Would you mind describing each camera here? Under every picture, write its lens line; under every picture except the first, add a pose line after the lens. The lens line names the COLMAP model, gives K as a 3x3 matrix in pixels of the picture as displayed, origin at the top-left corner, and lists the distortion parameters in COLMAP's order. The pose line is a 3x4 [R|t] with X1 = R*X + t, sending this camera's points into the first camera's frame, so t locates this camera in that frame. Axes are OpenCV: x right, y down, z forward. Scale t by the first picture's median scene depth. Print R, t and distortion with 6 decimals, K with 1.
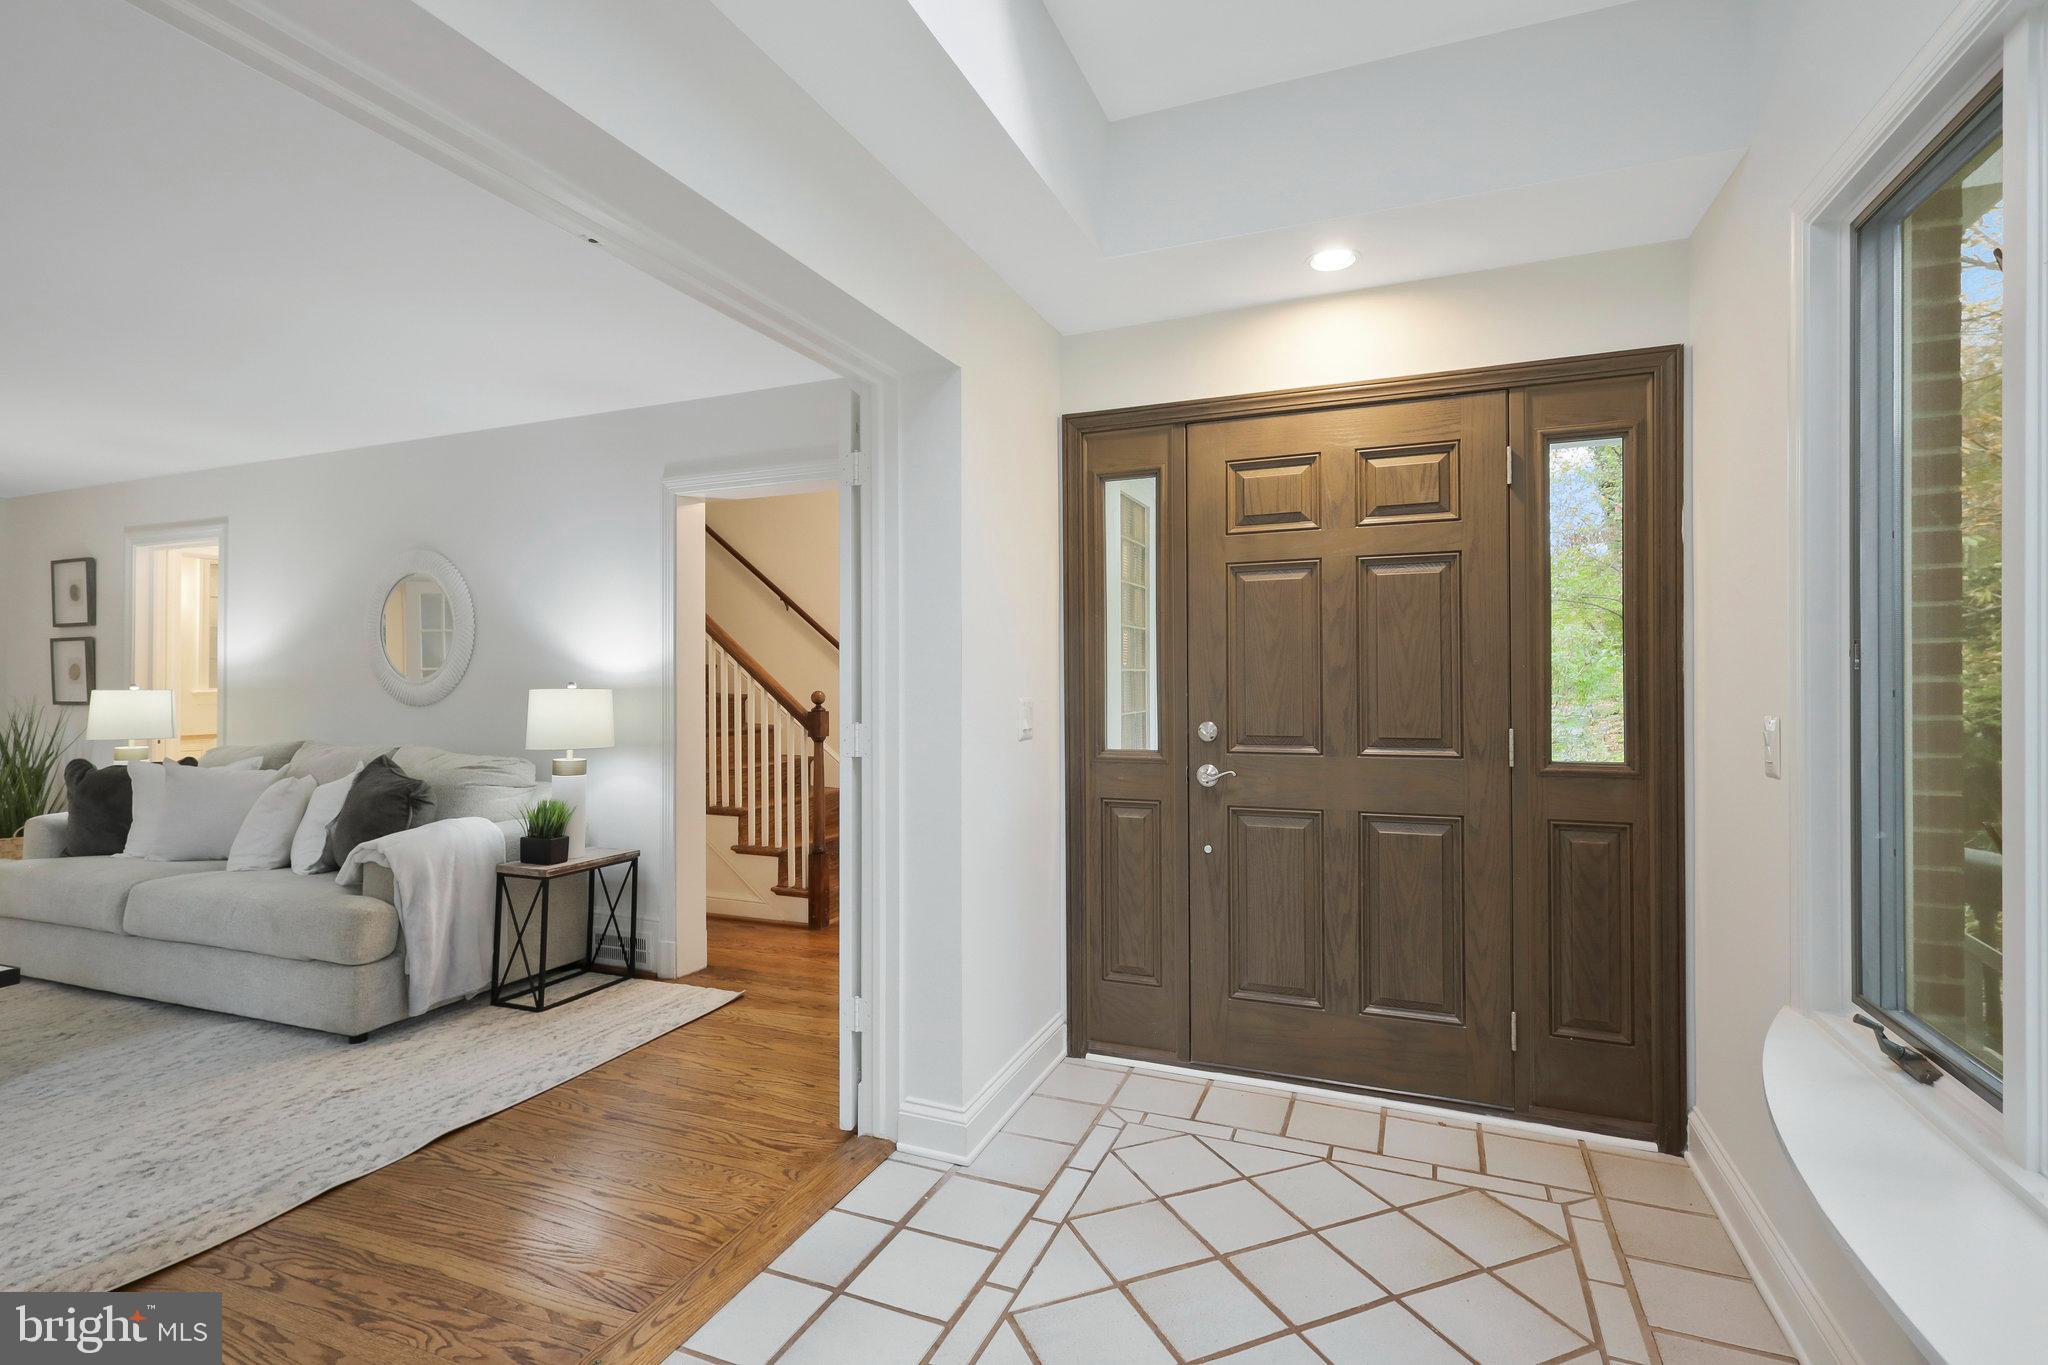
lens RADIAL K [[961.2, 0, 1042.4], [0, 961.2, 678.9], [0, 0, 1]] dist [0.000821, -0.002199]
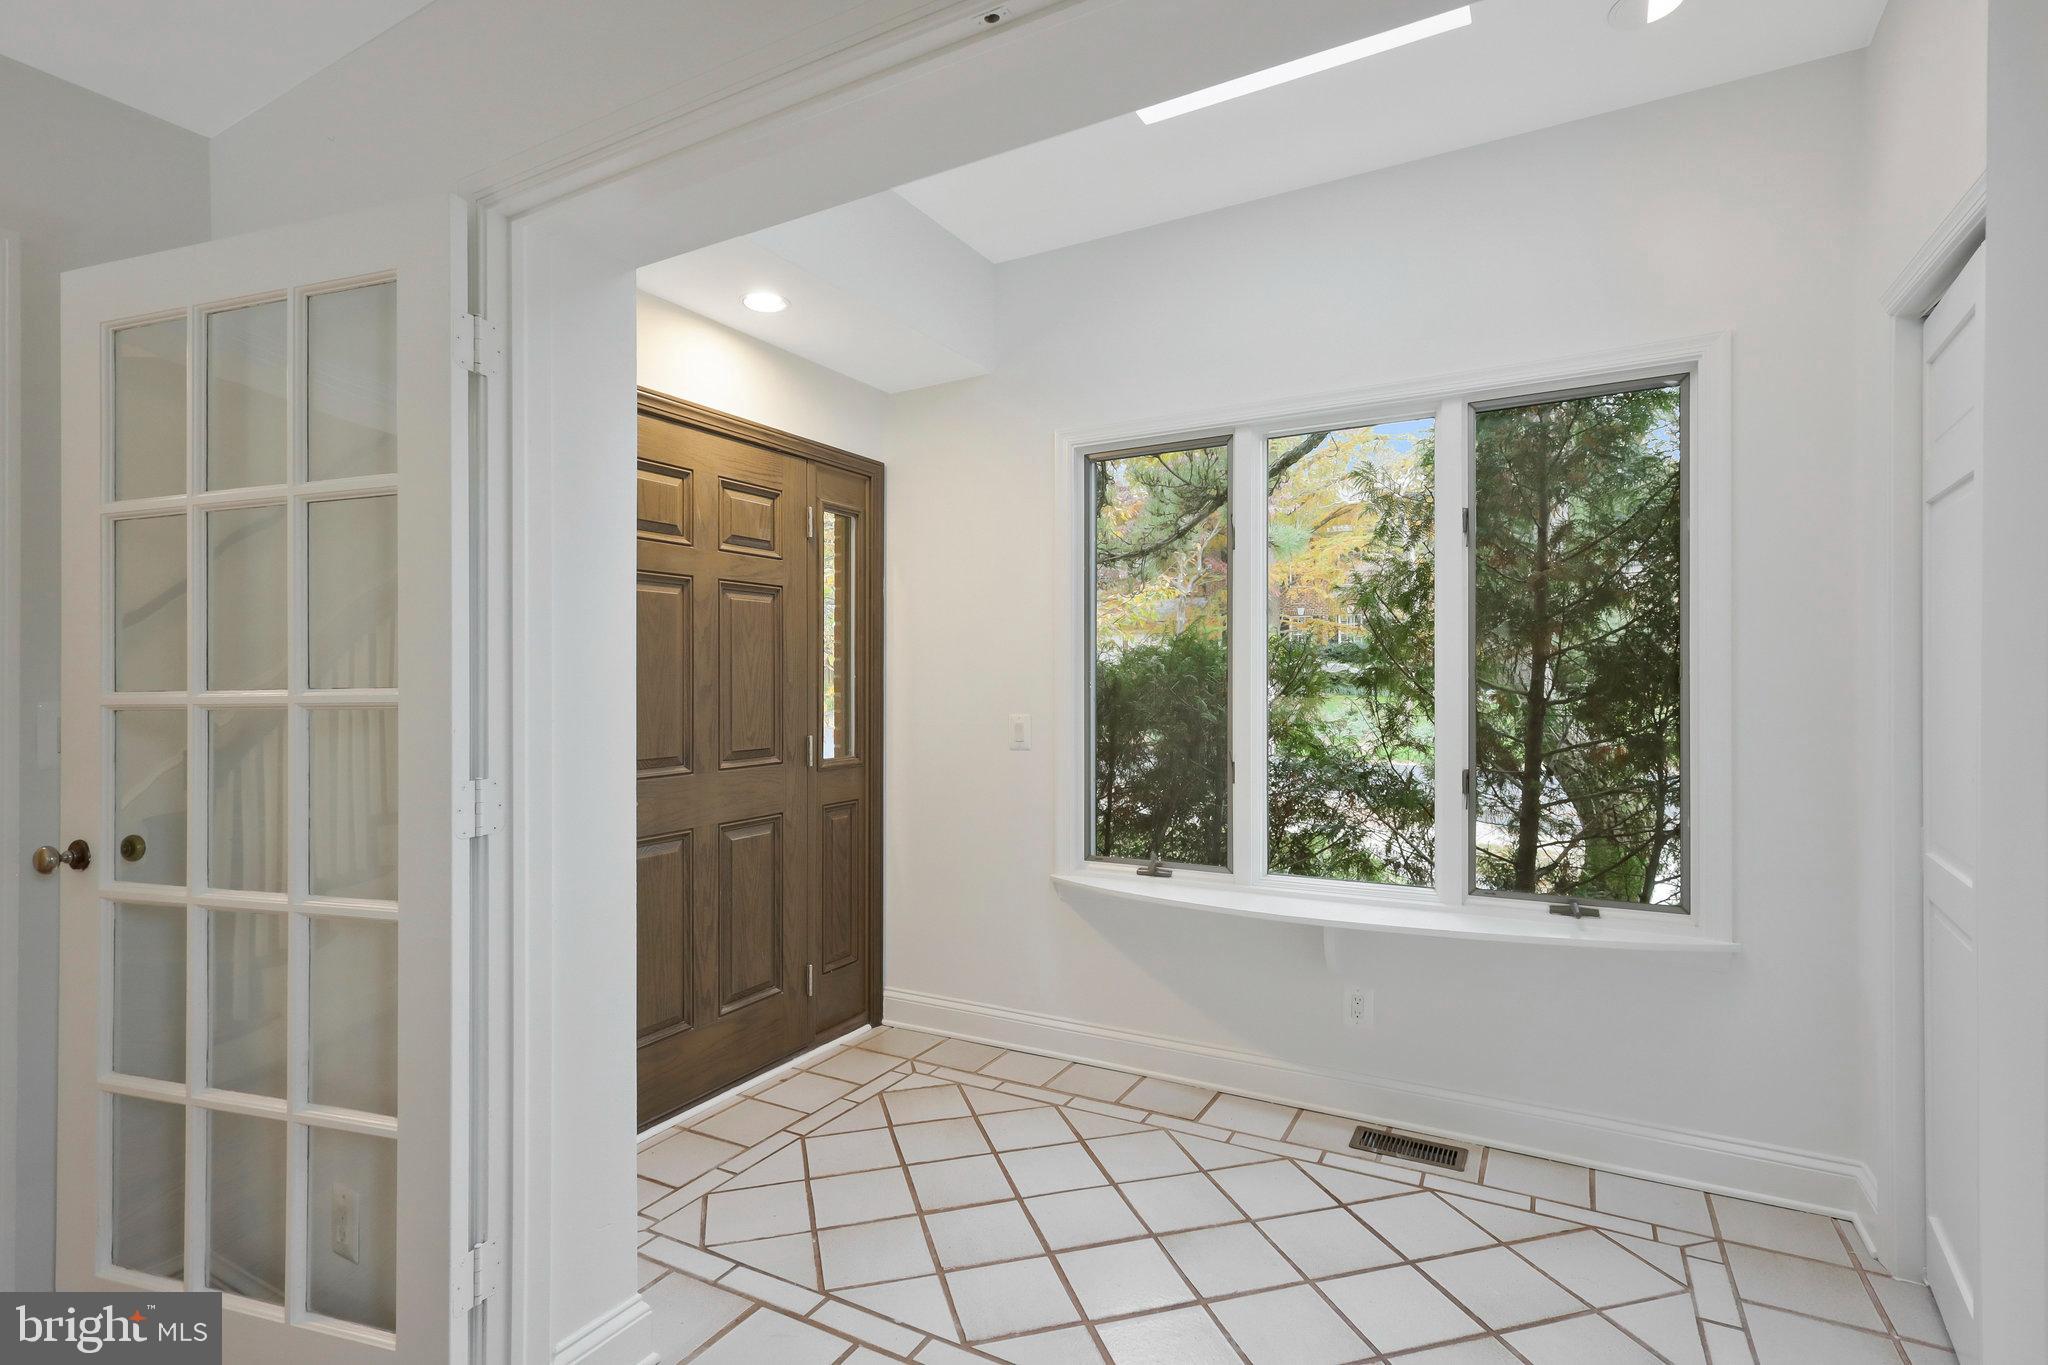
lens RADIAL K [[961.2, 0, 1045.9], [0, 961.2, 688.2], [0, 0, 1]] dist [0.000821, -0.002199]
pose [[0.110571, -0.003733, 0.993861, -0.693008], [-0.002264, 0.999989, 0.004008, -0.015203], [-0.993866, -0.002693, 0.110562, 0.551745]]
